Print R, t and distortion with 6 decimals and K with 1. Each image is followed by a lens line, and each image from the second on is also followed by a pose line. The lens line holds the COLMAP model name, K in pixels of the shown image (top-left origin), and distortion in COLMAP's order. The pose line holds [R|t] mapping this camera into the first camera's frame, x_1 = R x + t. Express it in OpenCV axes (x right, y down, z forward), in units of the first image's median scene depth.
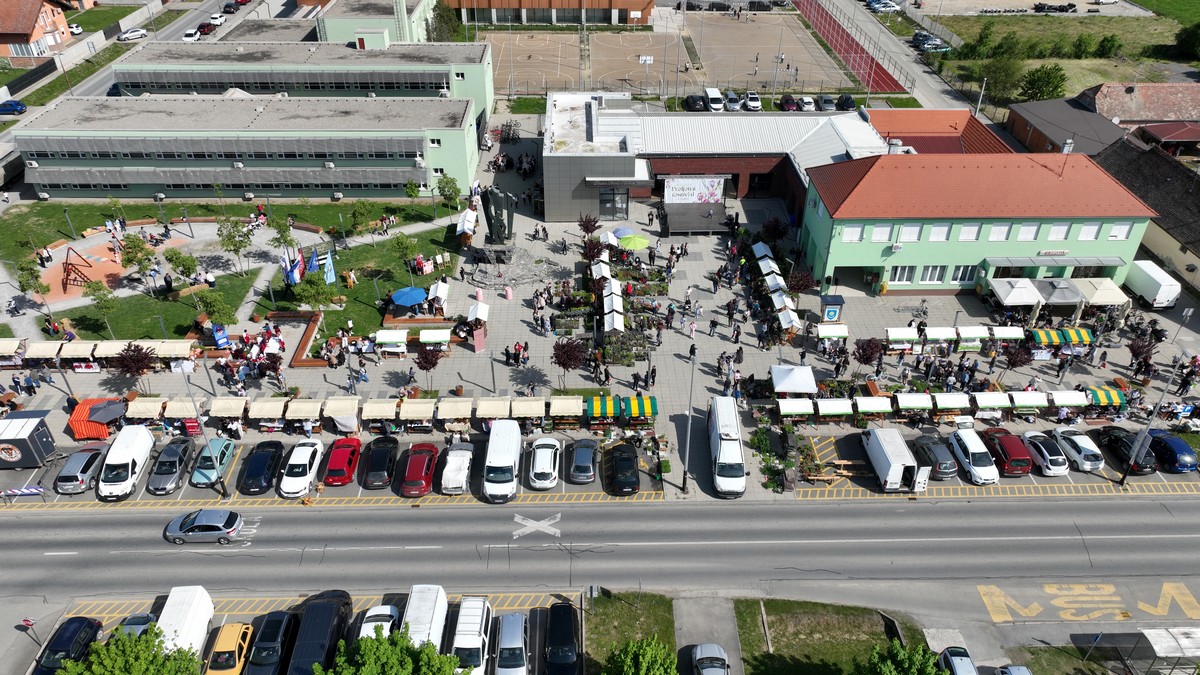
lens RADIAL K [[841.0, 0, 600.0], [0, 841.0, 337.5], [0, 0, 1]] dist [0.006793, 0.004540]
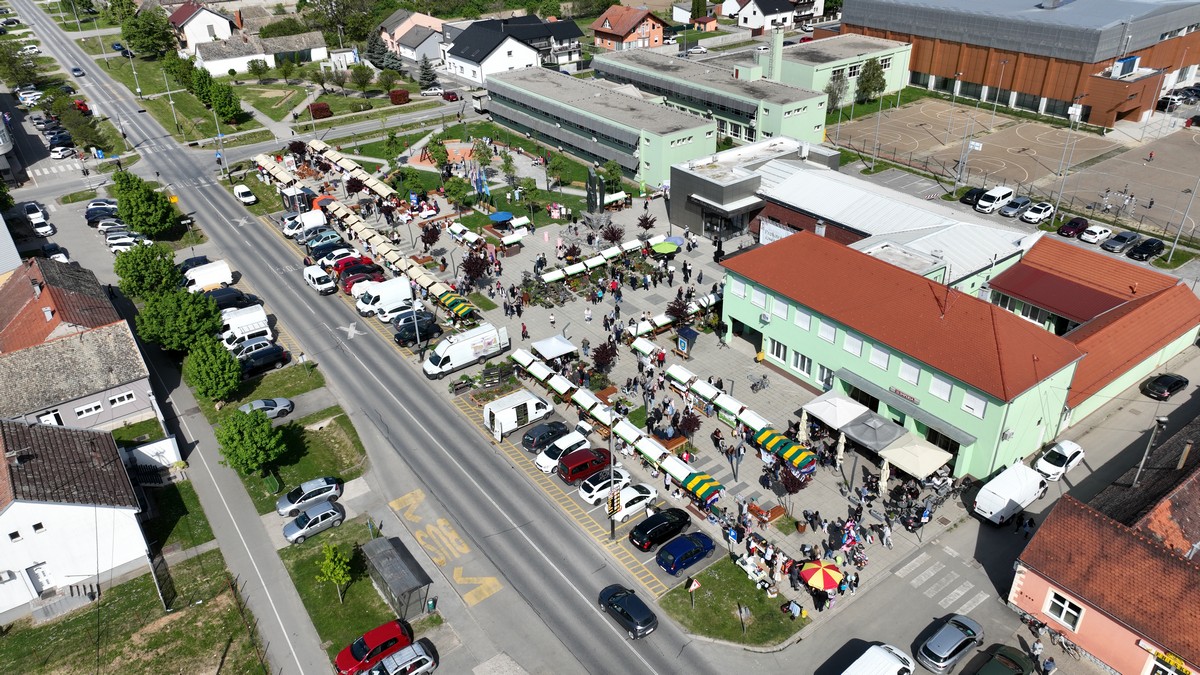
lens RADIAL K [[841.0, 0, 600.0], [0, 841.0, 337.5], [0, 0, 1]] dist [0.006793, 0.004540]
pose [[0.568769, 0.394025, -0.721974, 0.952946], [-0.442367, 0.886561, 0.135355, -0.130478], [0.693407, 0.242392, 0.678552, 0.189070]]
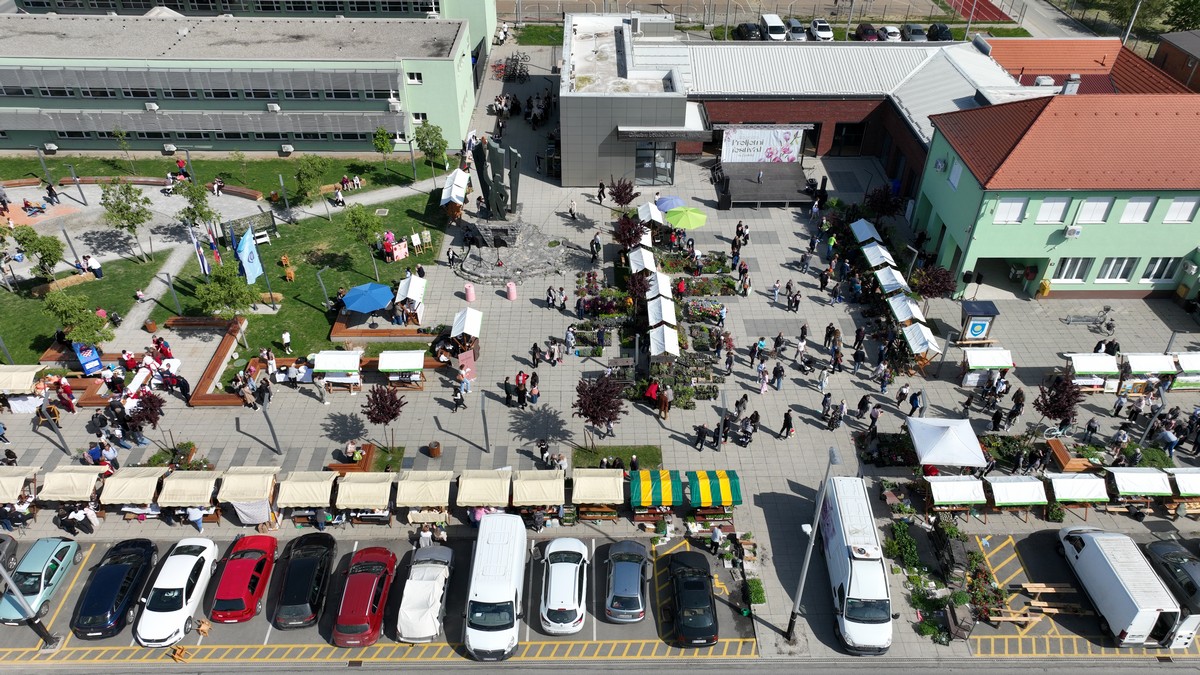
lens RADIAL K [[841.0, 0, 600.0], [0, 841.0, 337.5], [0, 0, 1]] dist [0.006793, 0.004540]
pose [[0.999893, 0.009658, -0.010951, -0.026145], [-0.009029, 0.998381, 0.056161, -0.054742], [0.011476, -0.056056, 0.998362, 0.294892]]
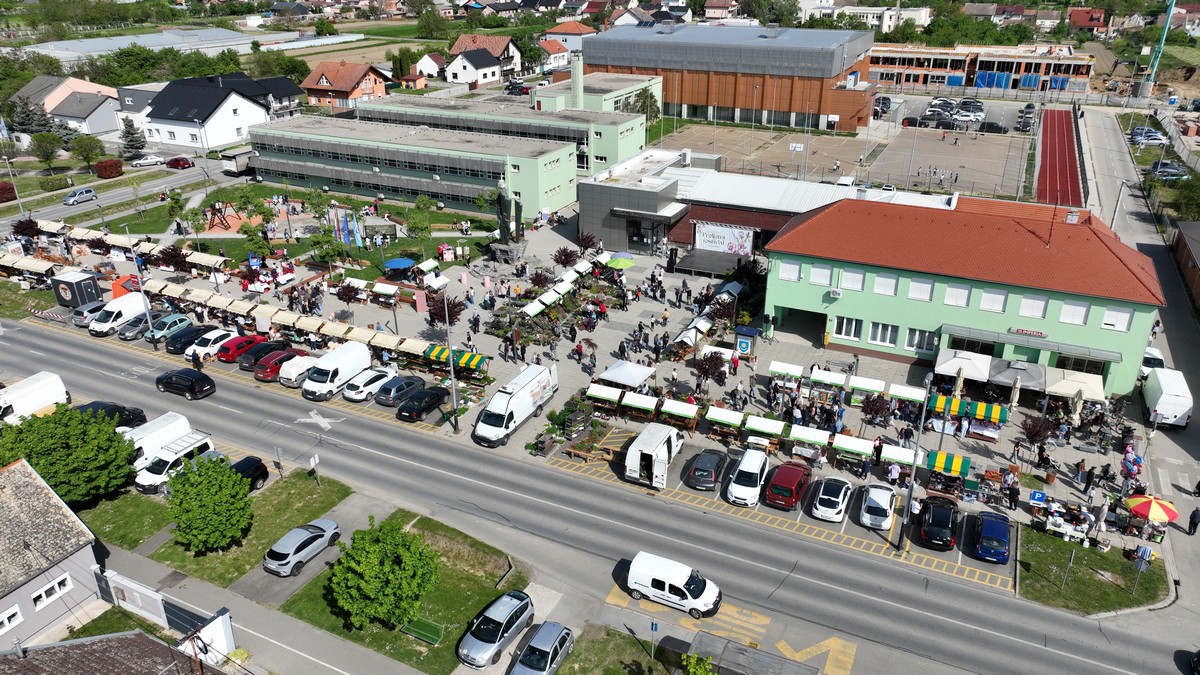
lens RADIAL K [[841.0, 0, 600.0], [0, 841.0, 337.5], [0, 0, 1]] dist [0.006793, 0.004540]
pose [[0.888097, 0.183319, -0.421518, 0.511342], [-0.253935, 0.960059, -0.117485, 0.111777], [0.383145, 0.211376, 0.899178, 0.079821]]
